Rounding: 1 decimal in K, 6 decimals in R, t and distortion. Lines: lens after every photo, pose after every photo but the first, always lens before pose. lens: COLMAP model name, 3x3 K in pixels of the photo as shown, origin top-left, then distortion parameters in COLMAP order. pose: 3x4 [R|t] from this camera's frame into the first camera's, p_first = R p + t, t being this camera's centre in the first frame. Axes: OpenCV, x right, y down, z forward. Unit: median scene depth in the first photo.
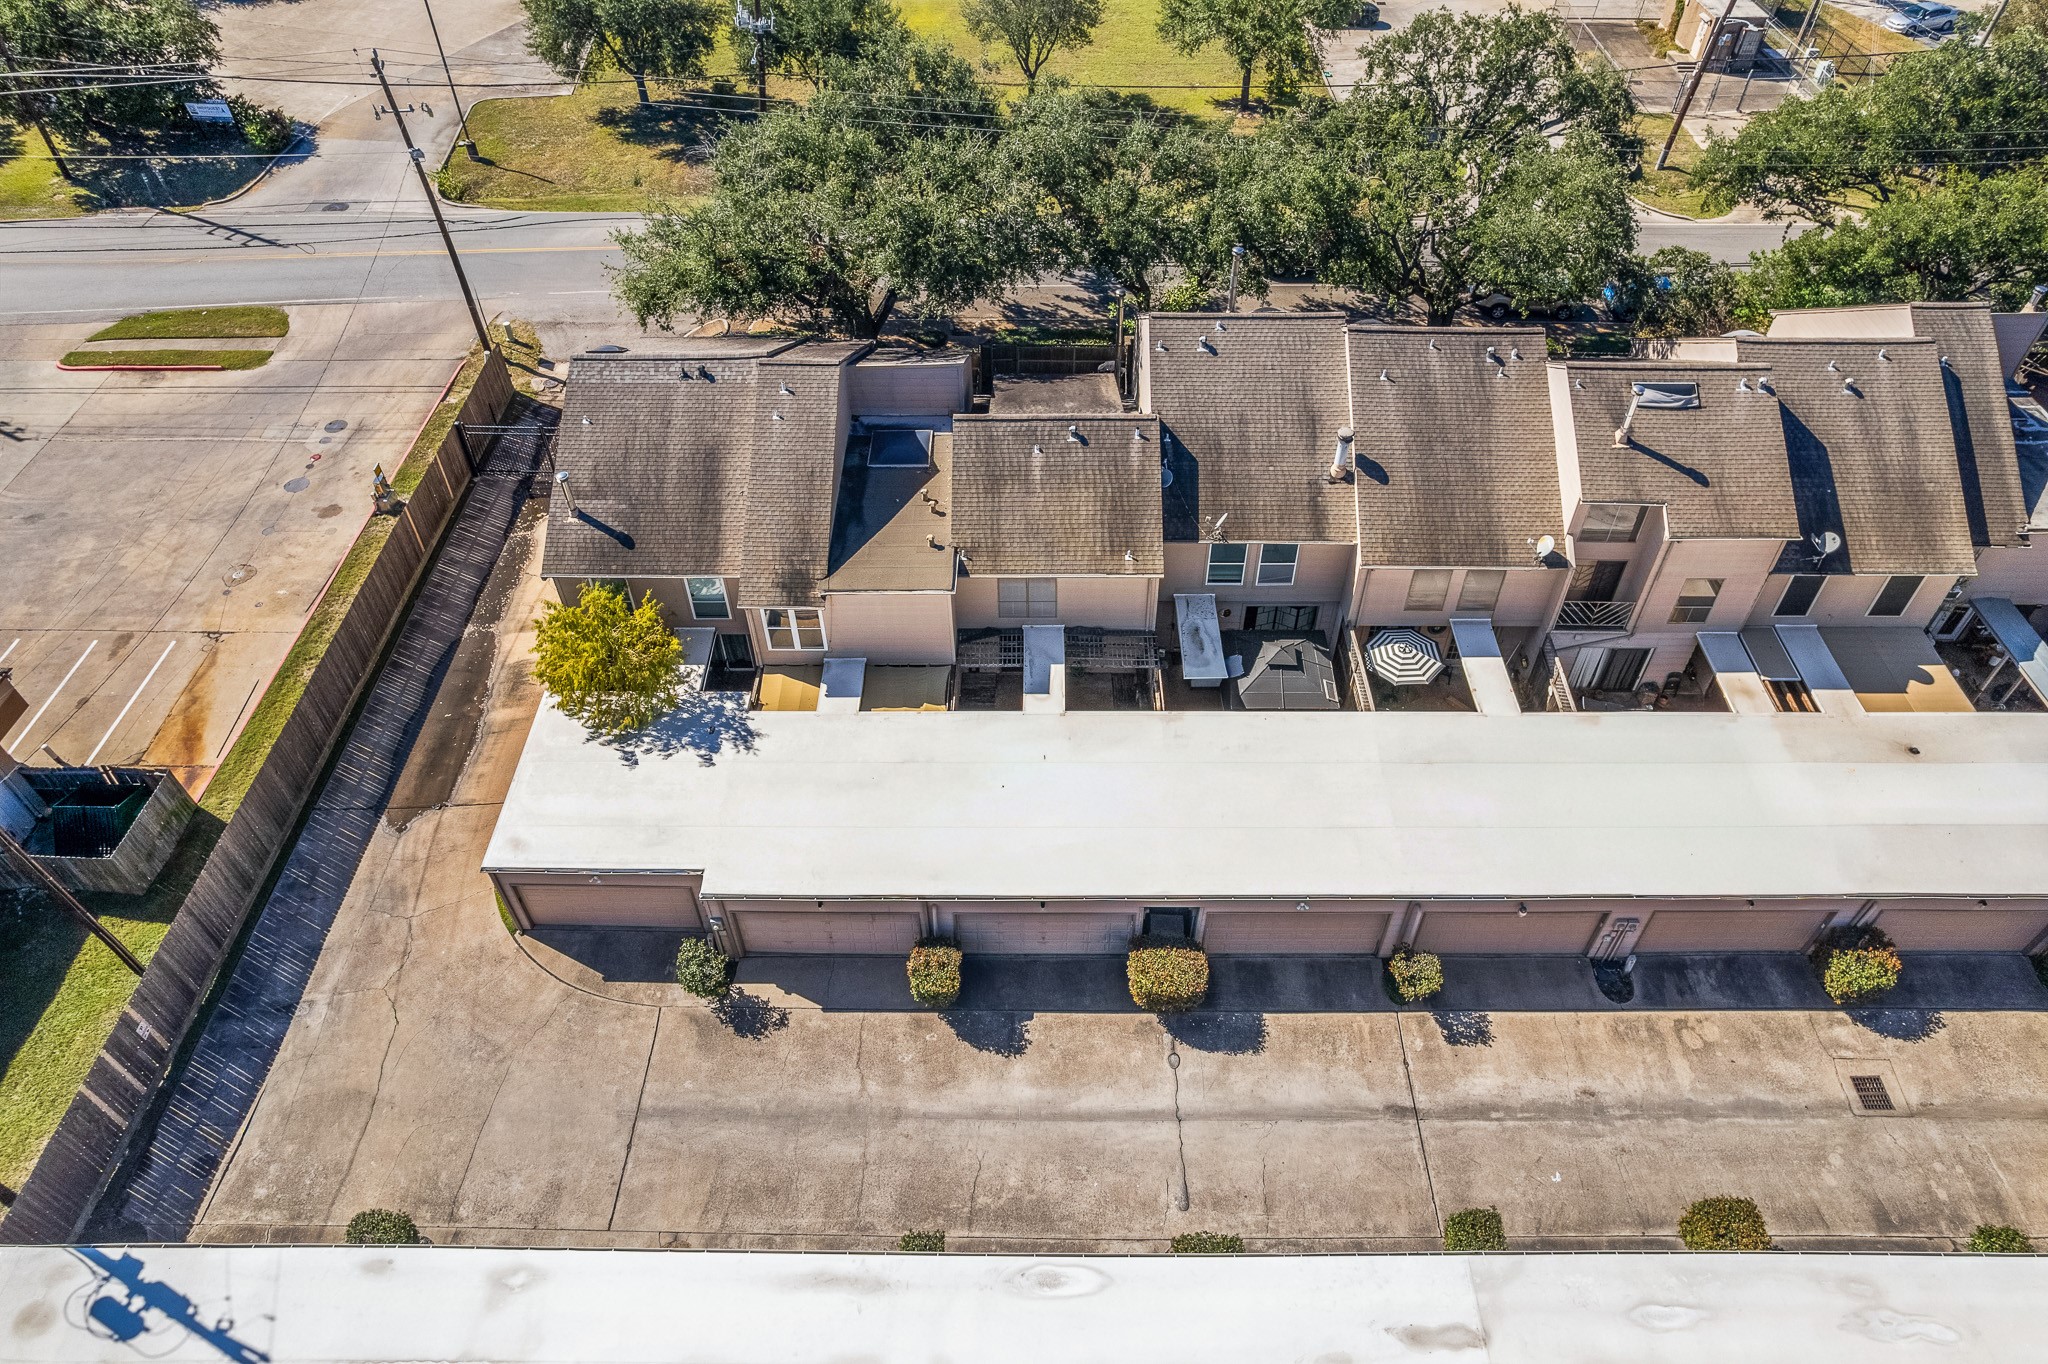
lens RADIAL K [[1235.8, 0, 1024.0], [0, 1235.8, 682.0], [0, 0, 1]] dist [-0.079020, 0.065994]
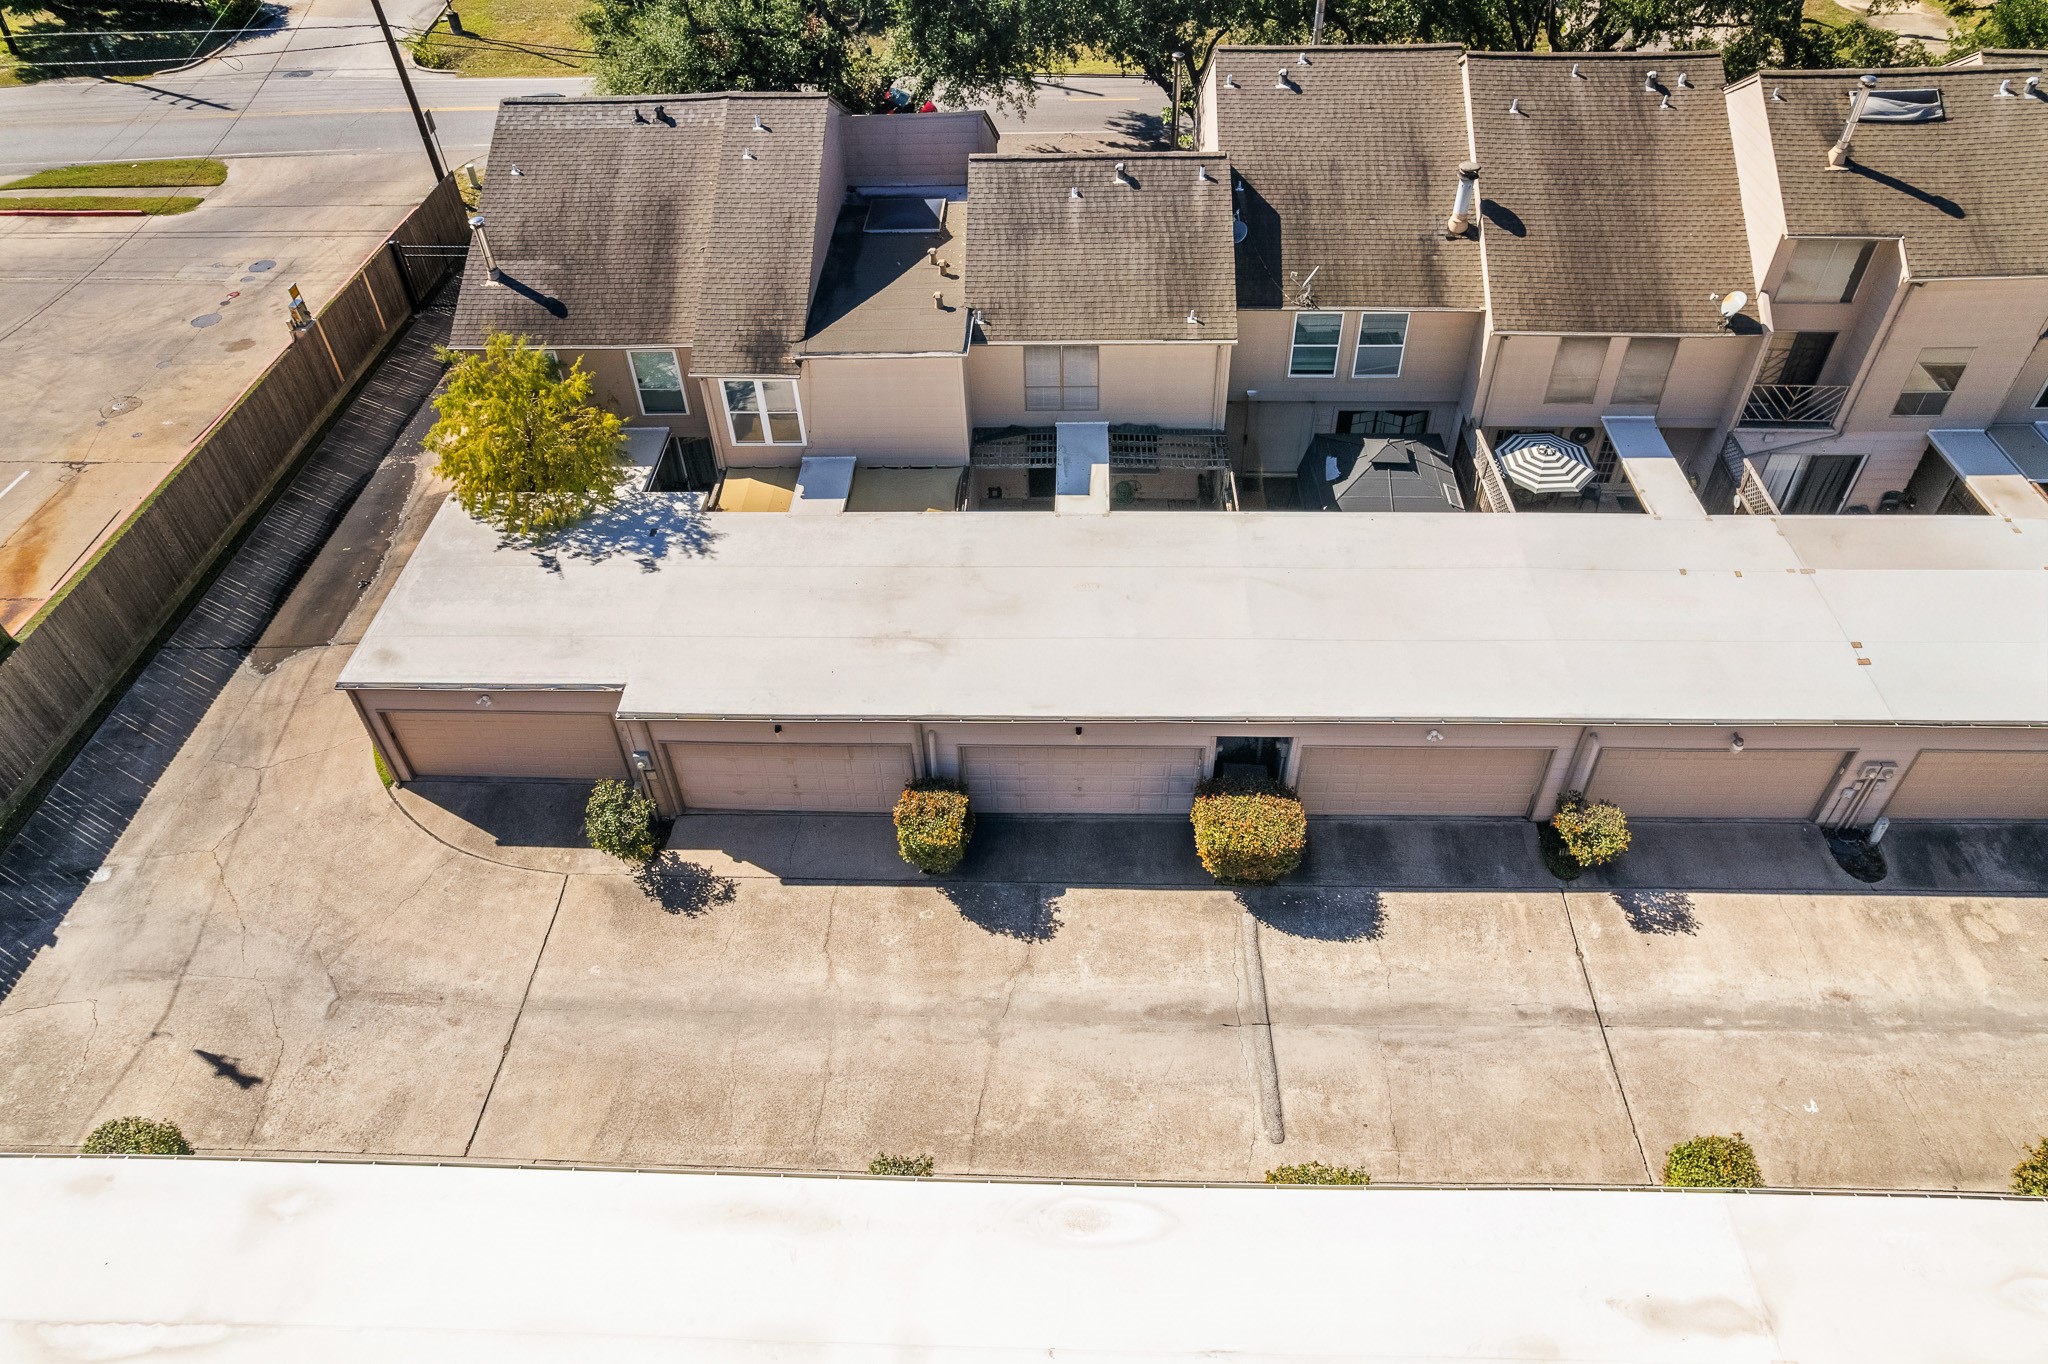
lens RADIAL K [[1294.9, 0, 1027.1], [0, 1294.9, 644.7], [0, 0, 1]] dist [-0.091330, 0.086378]
pose [[0.999562, 0.005092, -0.029142, 0.005707], [-0.006071, 0.999416, -0.033624, 0.134935], [0.028954, 0.033786, 0.999010, 0.198042]]
